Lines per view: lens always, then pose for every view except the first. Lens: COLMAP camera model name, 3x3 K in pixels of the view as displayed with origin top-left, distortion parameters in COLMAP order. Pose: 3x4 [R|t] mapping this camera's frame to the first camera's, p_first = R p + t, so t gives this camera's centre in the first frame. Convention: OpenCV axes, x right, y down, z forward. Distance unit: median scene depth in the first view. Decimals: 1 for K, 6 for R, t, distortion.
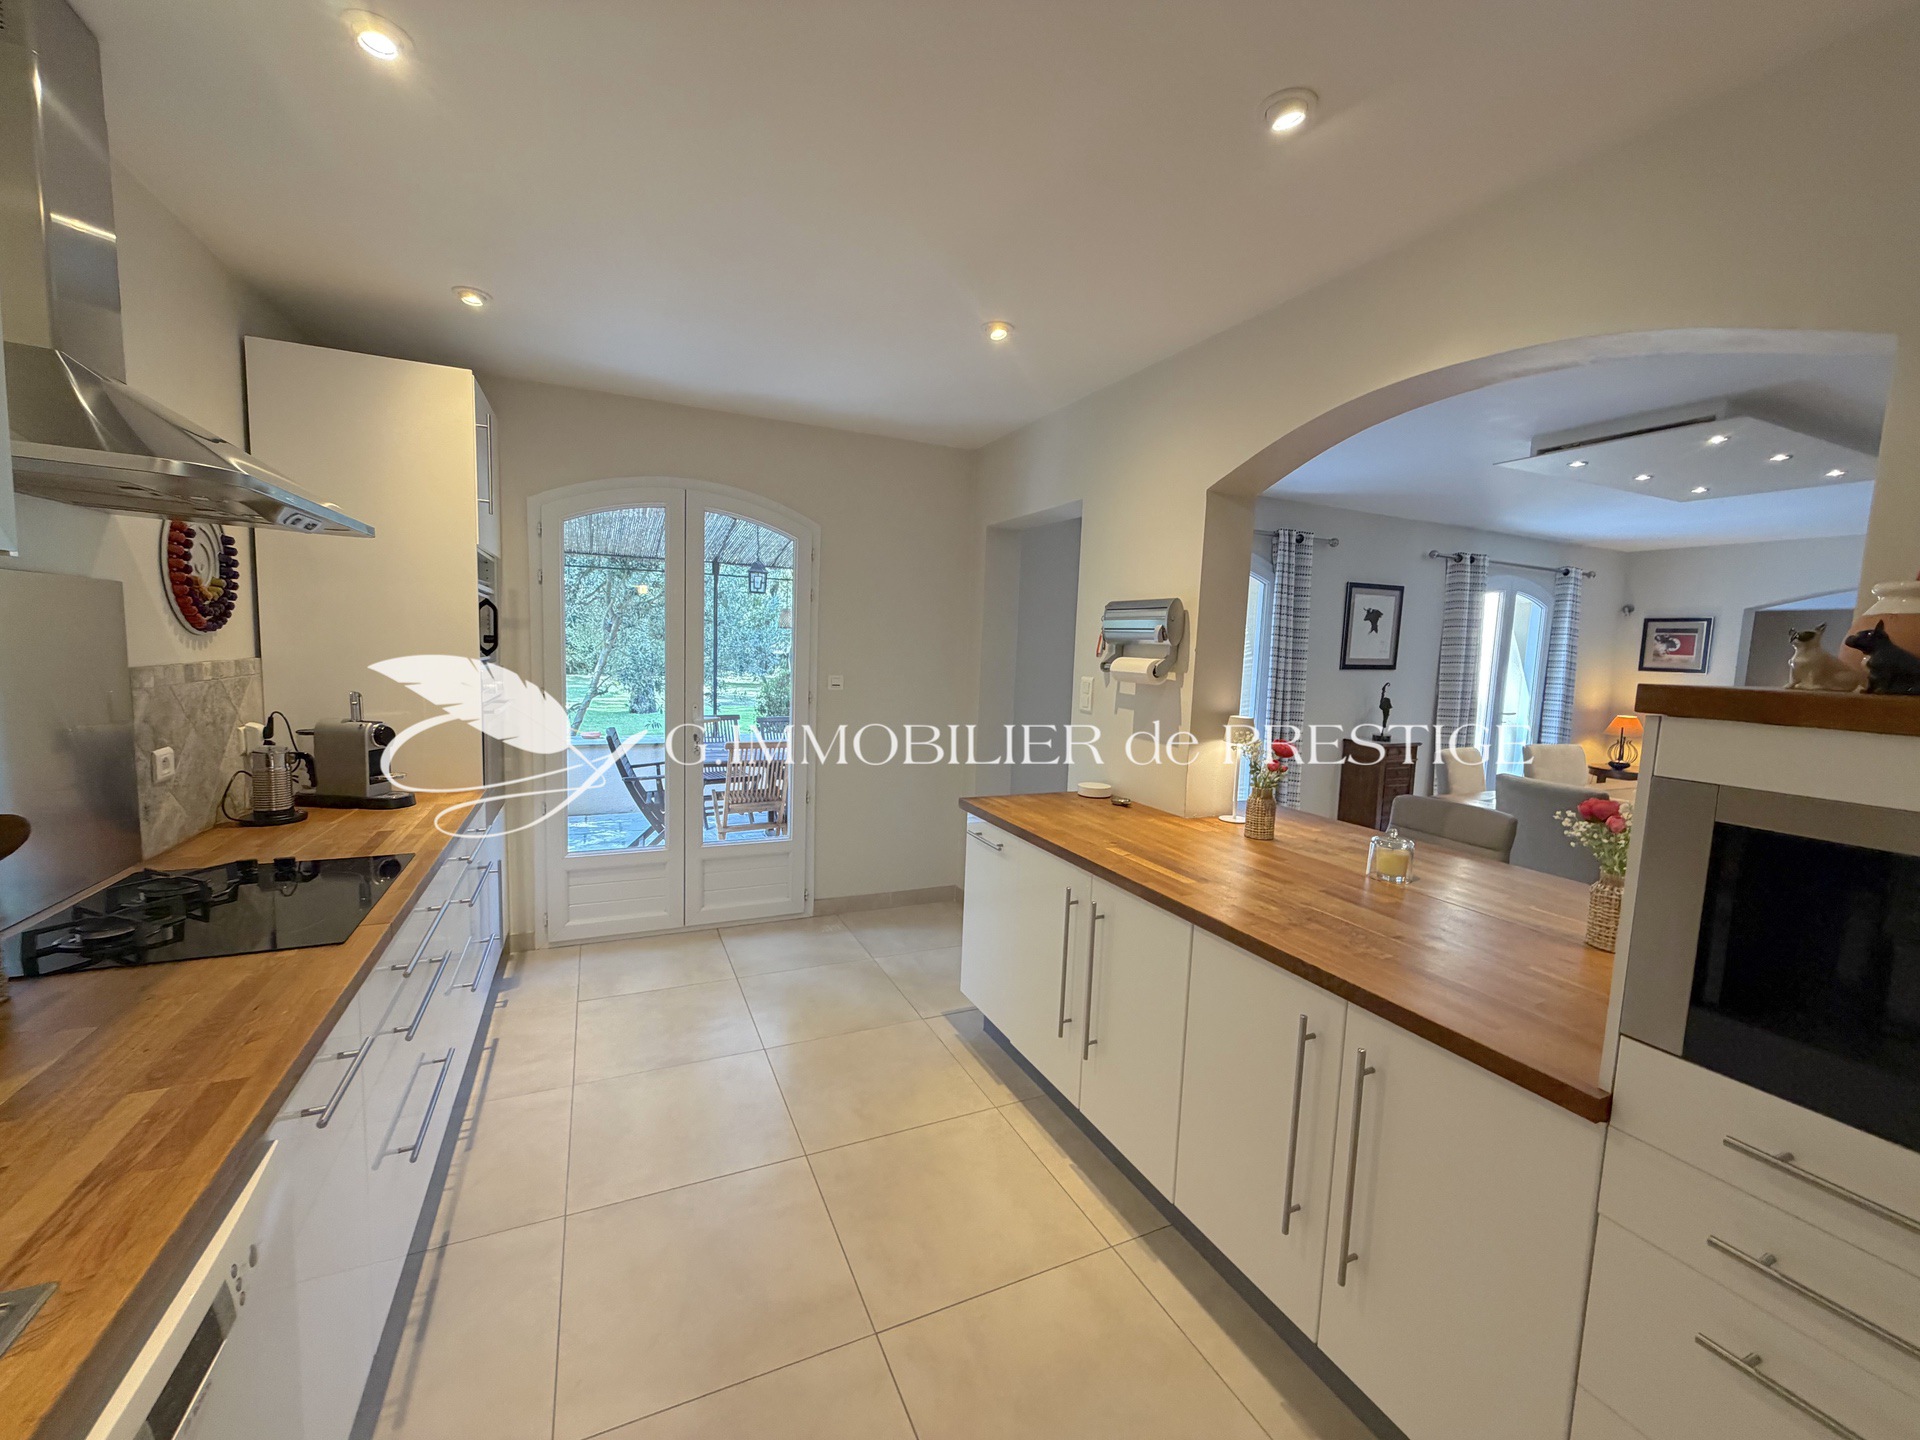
lens RADIAL K [[765.7, 0, 963.4], [0, 765.7, 727.7], [0, 0, 1]] dist [-0.001925, 0.000173]
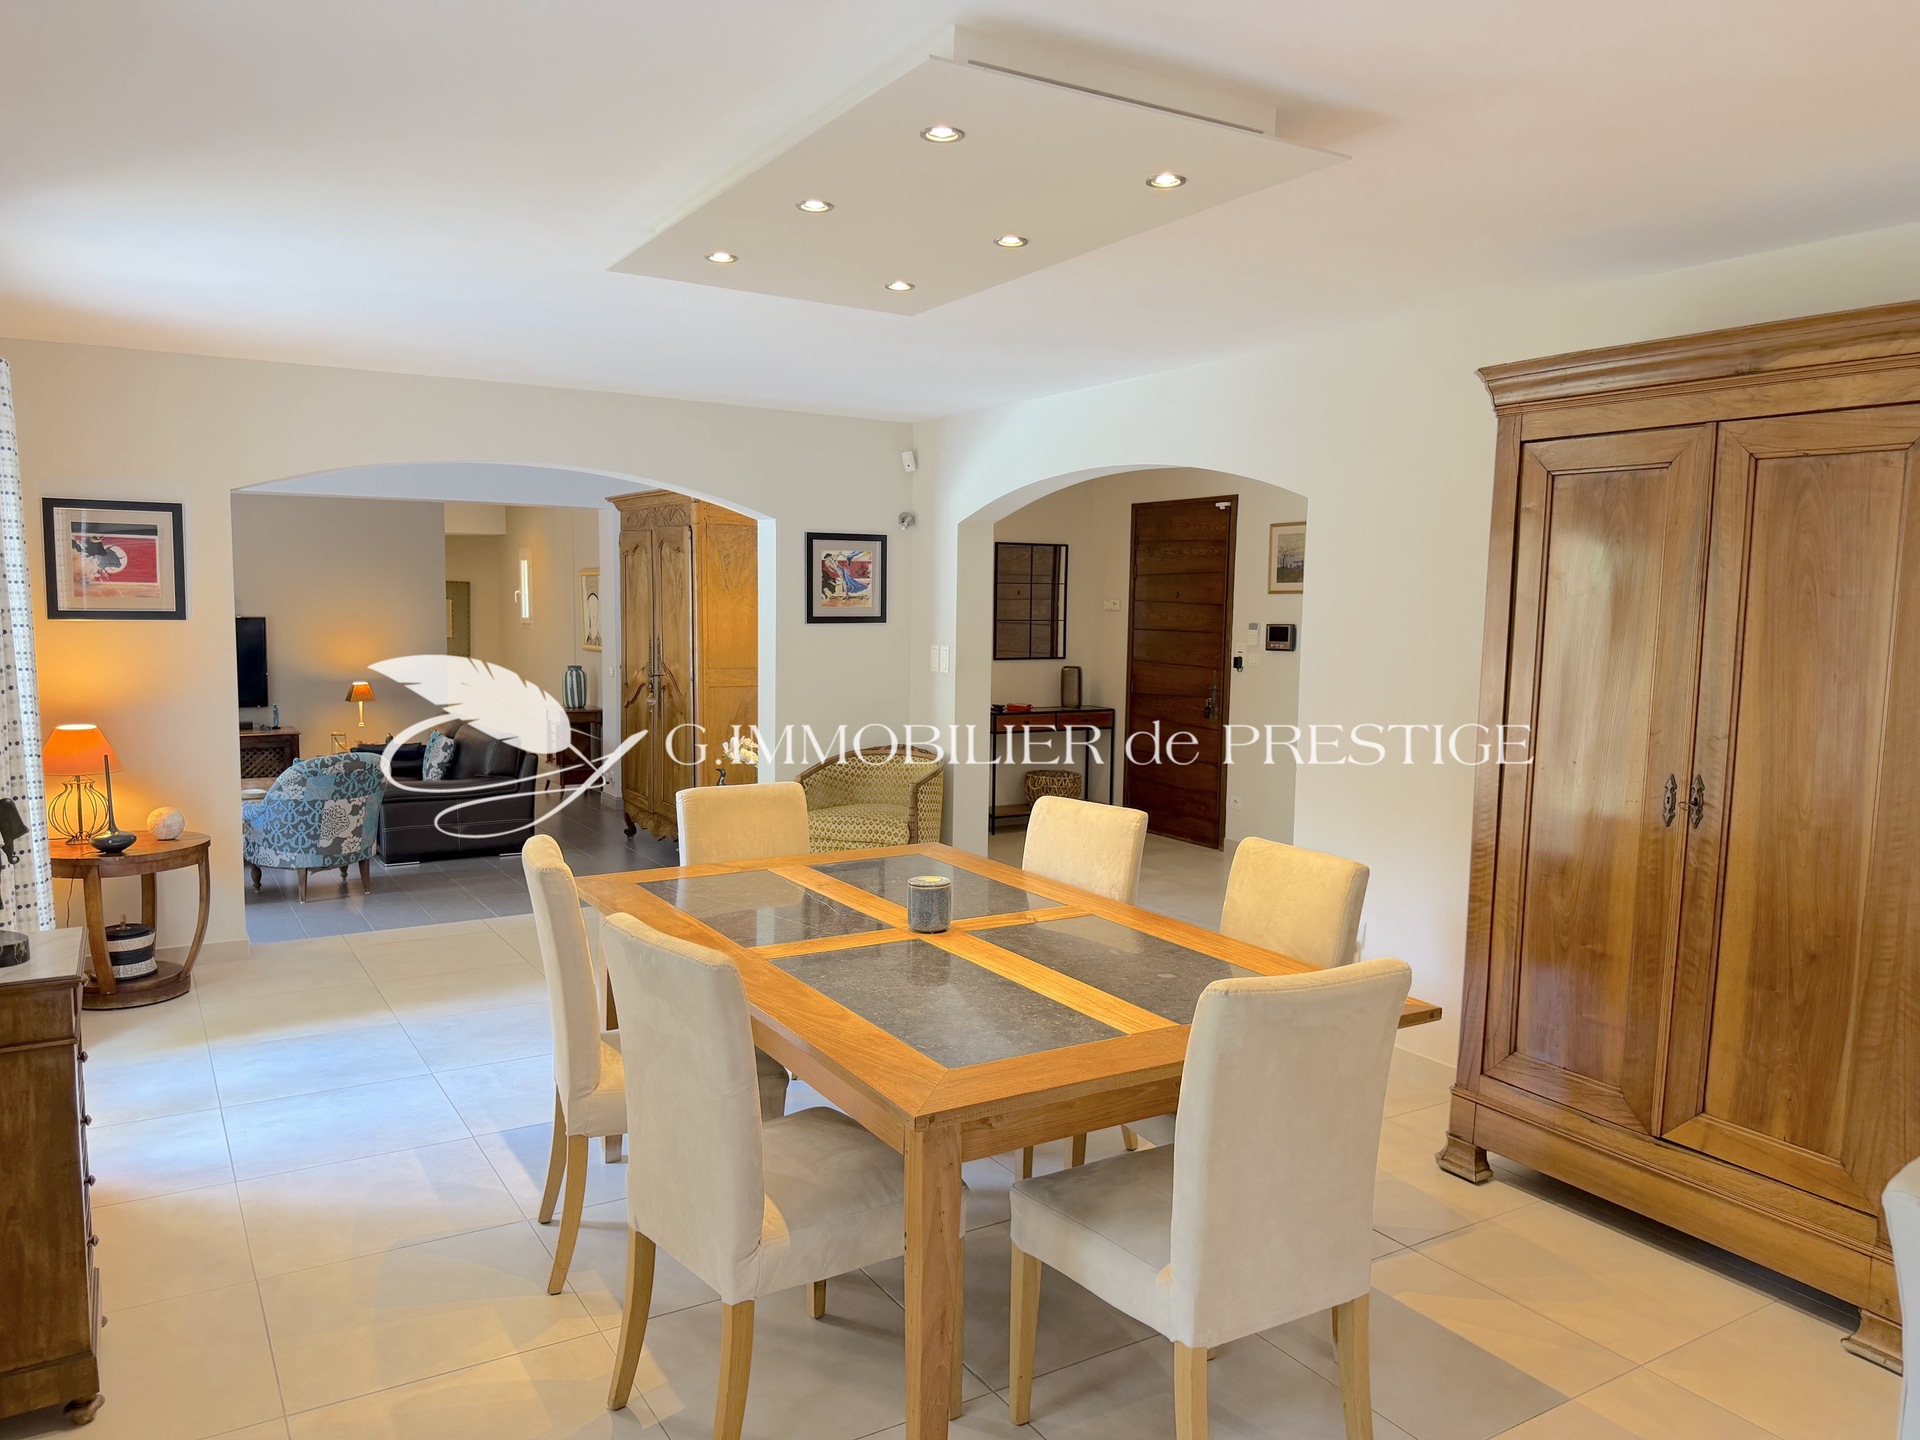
lens RADIAL K [[1376.5, 0, 955.7], [0, 1376.5, 728.6], [0, 0, 1]] dist [0.010994, -0.013618]
pose [[-0.103230, -0.125652, 0.986689, 0.048008], [0.084682, 0.987277, 0.134587, -0.095996], [-0.991046, 0.097448, -0.091276, 0.726622]]
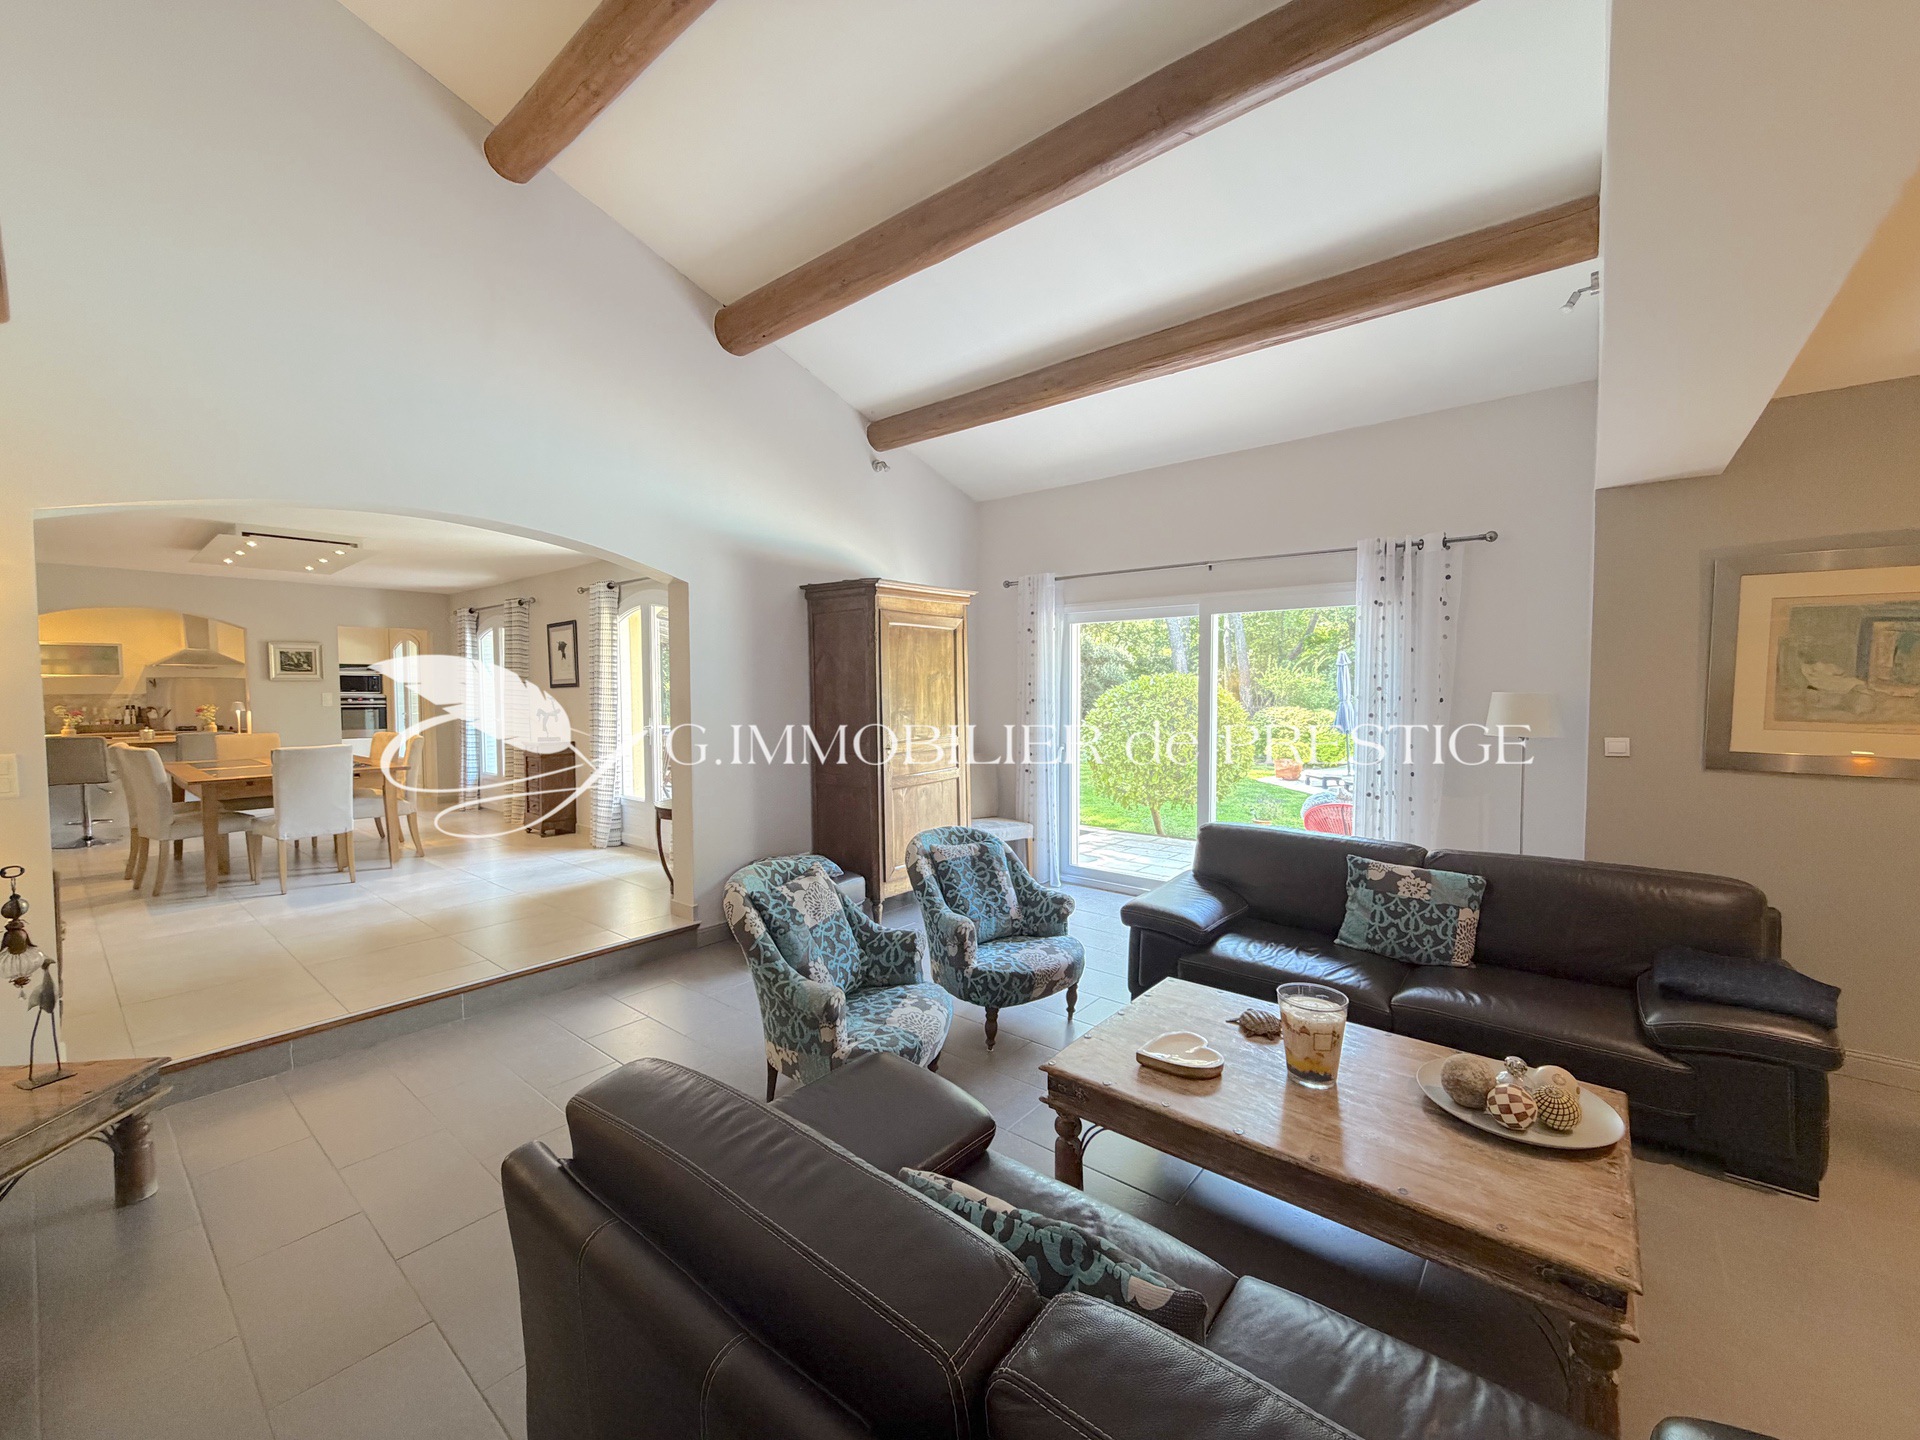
lens RADIAL K [[765.7, 0, 961.4], [0, 765.7, 723.7], [0, 0, 1]] dist [-0.001925, 0.000173]
pose [[0.424279, 0.006555, -0.905508, 2.005310], [-0.074155, 0.996867, -0.027529, -0.028814], [0.902490, 0.078828, 0.423436, 1.067330]]
